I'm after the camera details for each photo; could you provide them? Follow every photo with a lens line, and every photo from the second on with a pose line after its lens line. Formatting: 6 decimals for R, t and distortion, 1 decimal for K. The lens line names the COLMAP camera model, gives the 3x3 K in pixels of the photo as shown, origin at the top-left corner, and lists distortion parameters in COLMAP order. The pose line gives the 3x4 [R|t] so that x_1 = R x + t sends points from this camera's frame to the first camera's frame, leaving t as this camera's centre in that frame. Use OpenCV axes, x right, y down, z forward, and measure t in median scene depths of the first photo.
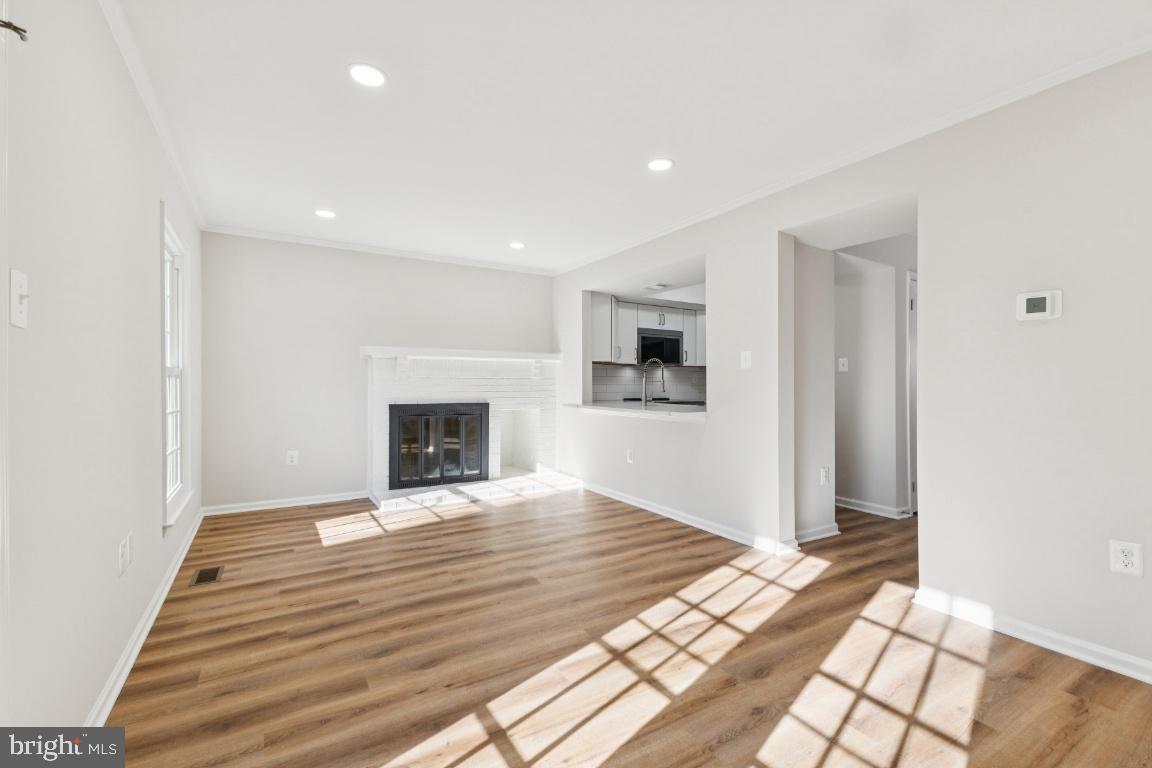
lens RADIAL K [[503.9, 0, 577.9], [0, 503.9, 385.4], [0, 0, 1]] dist [0.000957, -0.000048]
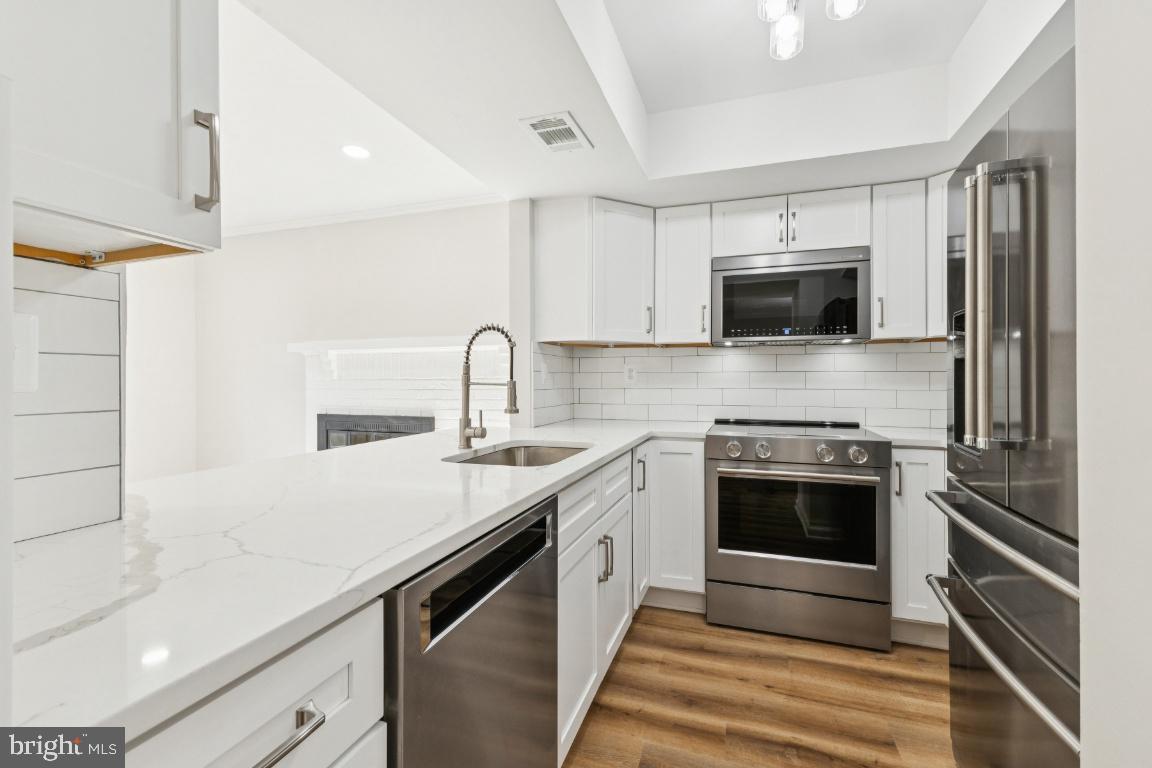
lens RADIAL K [[503.9, 0, 572.8], [0, 503.9, 382.5], [0, 0, 1]] dist [0.000957, -0.000048]
pose [[0.625827, -0.002160, -0.779959, 0.385892], [0.002314, 0.999997, -0.000913, -0.007529], [0.779959, -0.001234, 0.625830, 0.643975]]
